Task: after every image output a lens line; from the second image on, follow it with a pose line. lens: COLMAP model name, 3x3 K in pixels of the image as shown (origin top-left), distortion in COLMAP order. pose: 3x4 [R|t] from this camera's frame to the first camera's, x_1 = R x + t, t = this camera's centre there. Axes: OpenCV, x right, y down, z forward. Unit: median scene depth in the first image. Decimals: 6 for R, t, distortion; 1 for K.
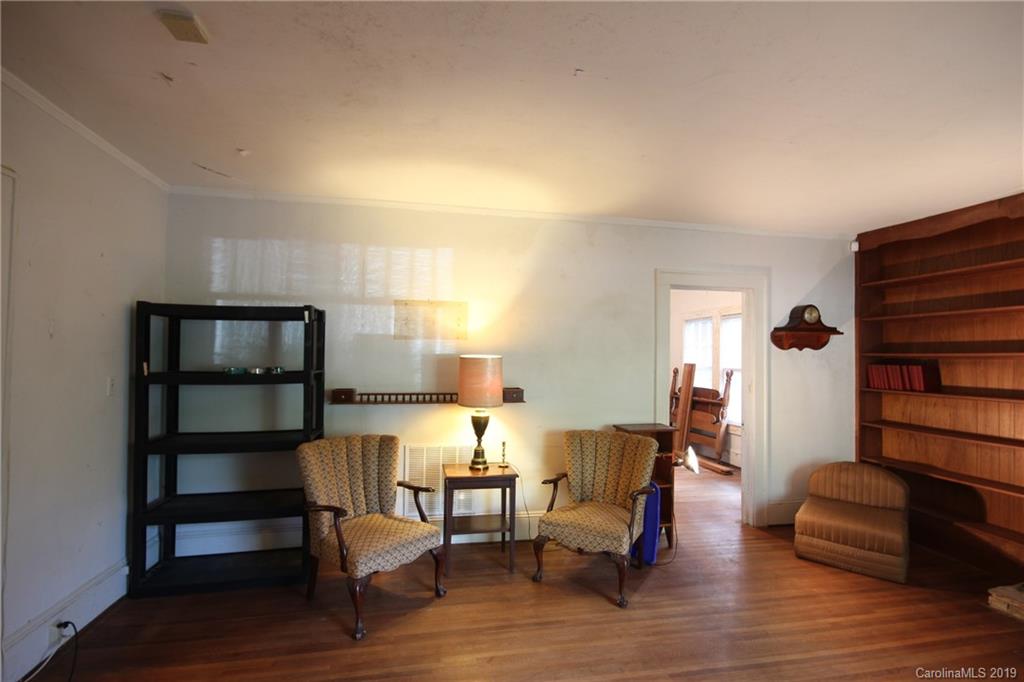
lens RADIAL K [[494.0, 0, 512.5], [0, 494.0, 345.2], [0, 0, 1]] dist [0.000972, 0.000137]
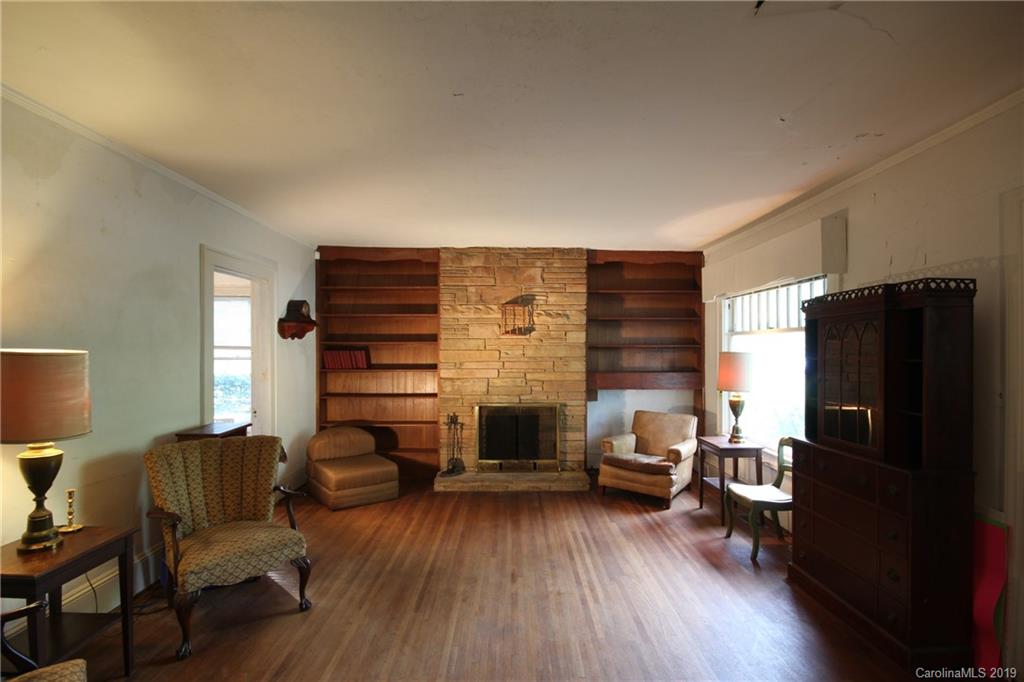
lens RADIAL K [[474.5, 0, 521.2], [0, 474.5, 342.8], [0, 0, 1]] dist [0.001363, -0.006840]
pose [[0.182304, -0.005936, 0.983224, -0.429240], [-0.018230, 0.999789, 0.009416, -0.002027], [-0.983073, -0.019641, 0.182158, 0.310550]]
